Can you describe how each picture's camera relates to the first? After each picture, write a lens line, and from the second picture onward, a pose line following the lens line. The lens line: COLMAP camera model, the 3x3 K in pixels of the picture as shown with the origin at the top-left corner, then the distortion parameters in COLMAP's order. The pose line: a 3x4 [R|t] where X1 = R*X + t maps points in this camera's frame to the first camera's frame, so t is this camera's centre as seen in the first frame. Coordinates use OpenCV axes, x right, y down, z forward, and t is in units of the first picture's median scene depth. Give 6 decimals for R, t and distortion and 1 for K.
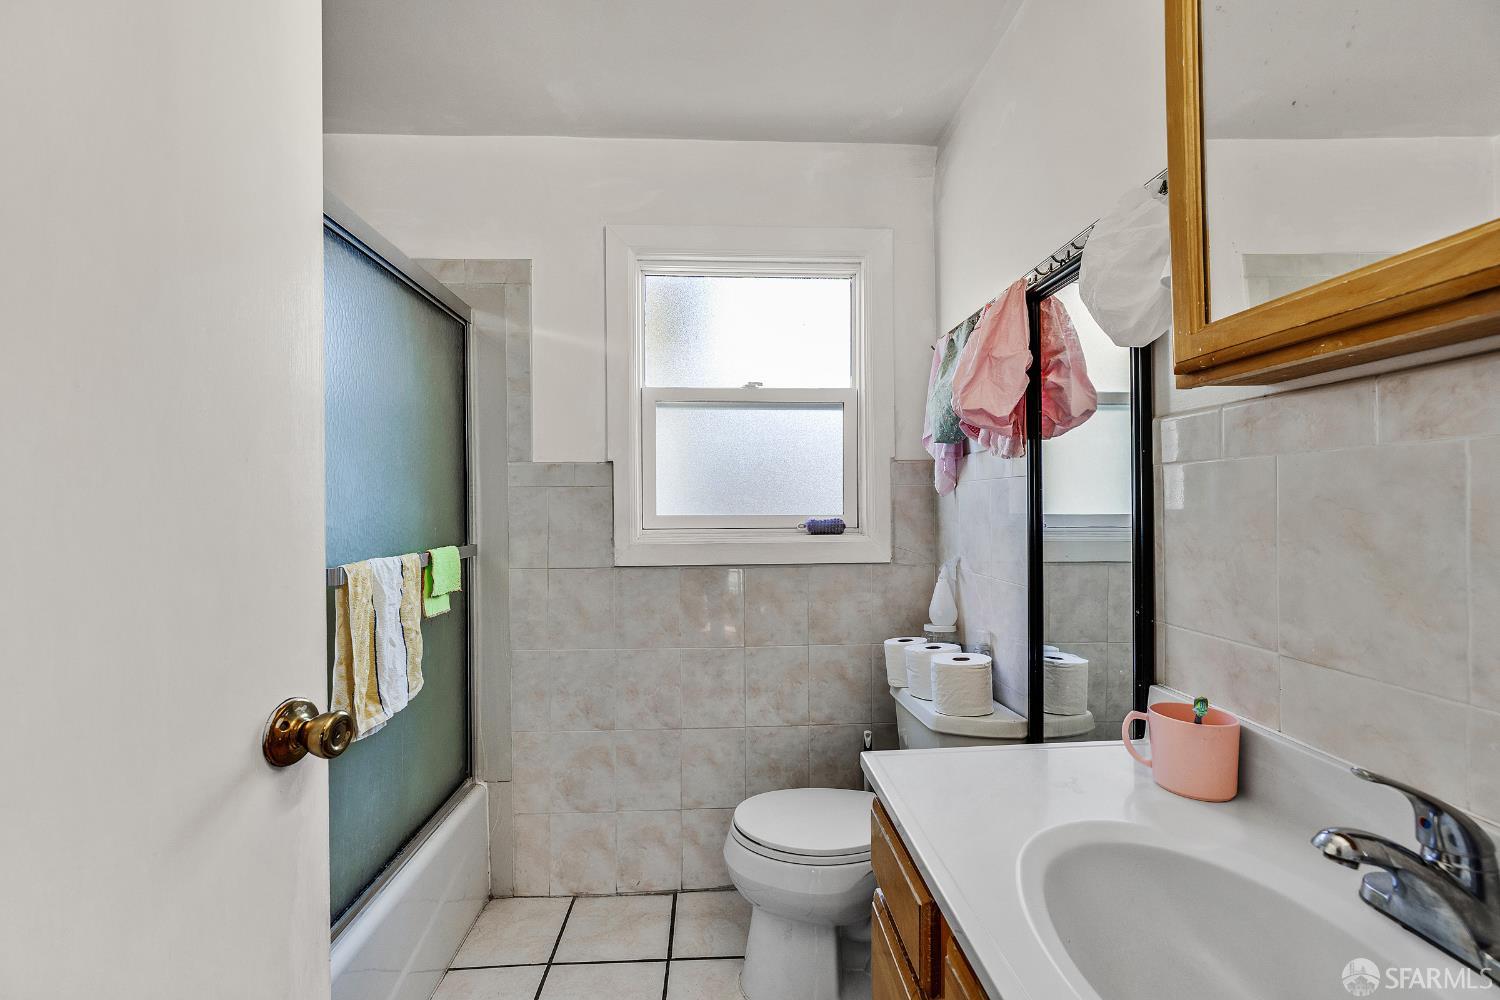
lens RADIAL K [[624.5, 0, 747.2], [0, 624.5, 501.3], [0, 0, 1]] dist [-0.001702, -0.000391]
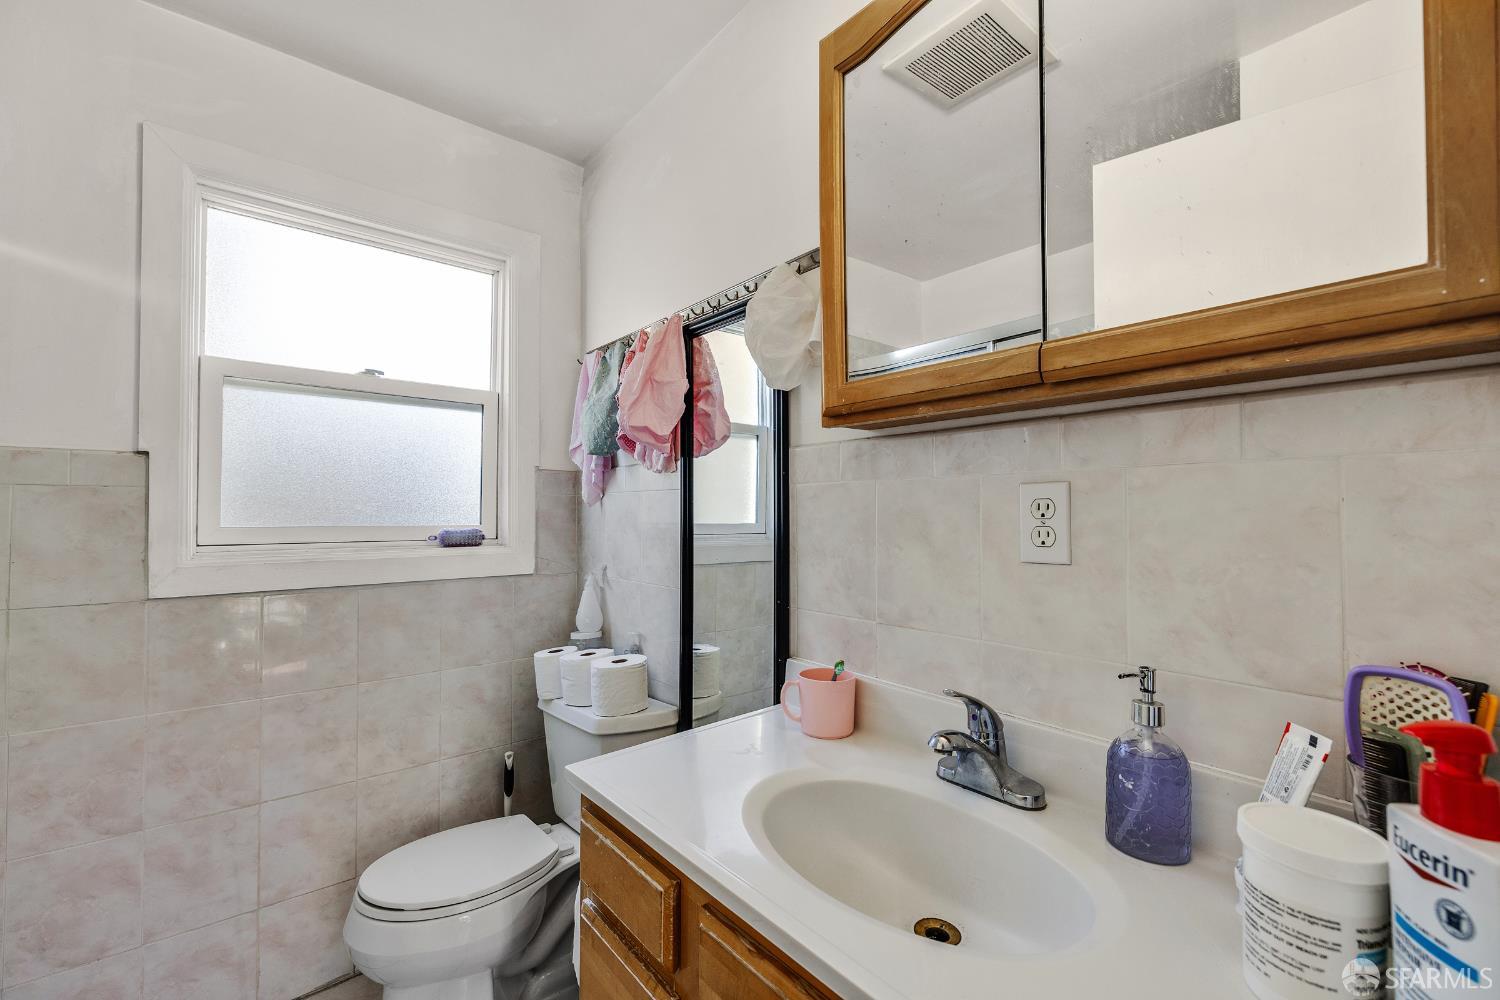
lens RADIAL K [[624.5, 0, 745.5], [0, 624.5, 501.5], [0, 0, 1]] dist [-0.001702, -0.000391]
pose [[0.801693, 0.016911, 0.597496, -0.114810], [-0.007758, 0.999810, -0.017888, 0.000257], [-0.597685, 0.009705, 0.801672, 0.023519]]
